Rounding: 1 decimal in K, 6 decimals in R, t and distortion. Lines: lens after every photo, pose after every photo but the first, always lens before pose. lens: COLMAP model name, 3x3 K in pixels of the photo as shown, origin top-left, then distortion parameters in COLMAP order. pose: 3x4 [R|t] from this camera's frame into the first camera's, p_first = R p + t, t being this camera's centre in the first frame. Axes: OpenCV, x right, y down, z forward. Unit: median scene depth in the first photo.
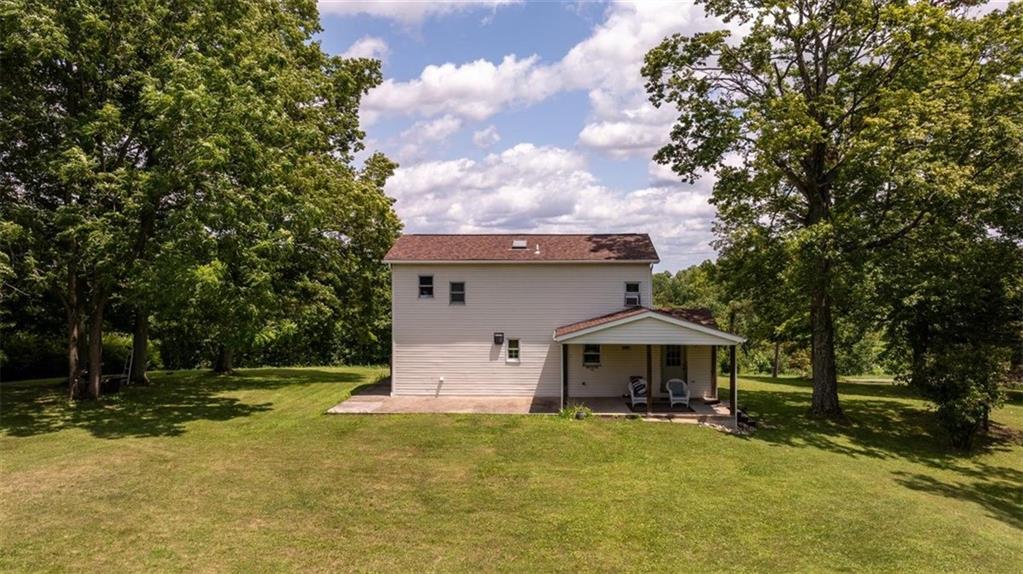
lens RADIAL K [[686.5, 0, 511.5], [0, 686.5, 287.0], [0, 0, 1]] dist [-0.086789, 0.000281]
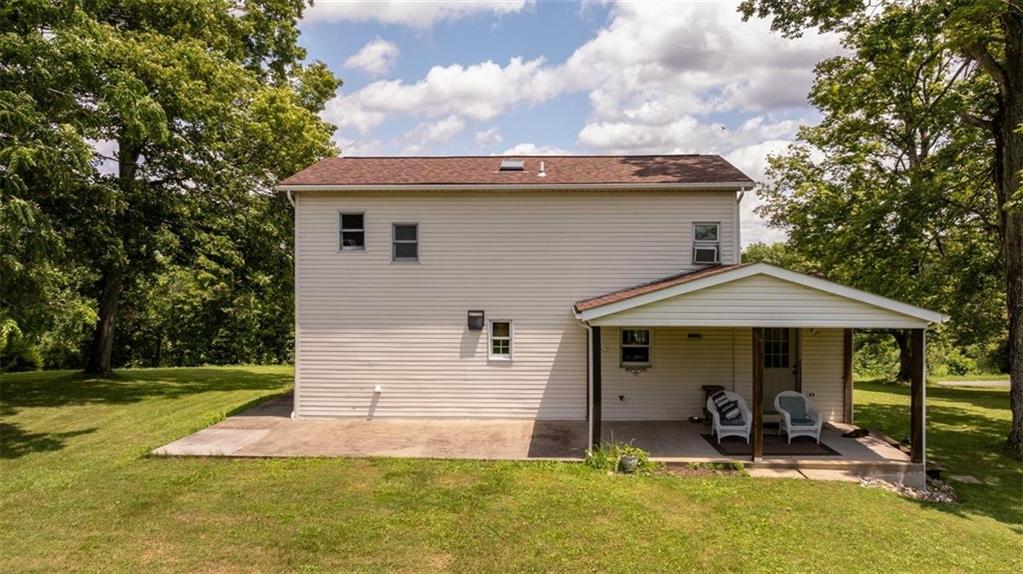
lens RADIAL K [[693.1, 0, 511.5], [0, 693.1, 287.0], [0, 0, 1]] dist [-0.060457, -0.000063]
pose [[0.999976, 0.002043, 0.006618, 0.008132], [-0.002077, 0.999985, 0.005106, 0.044822], [-0.006607, -0.005120, 0.999965, 0.418320]]
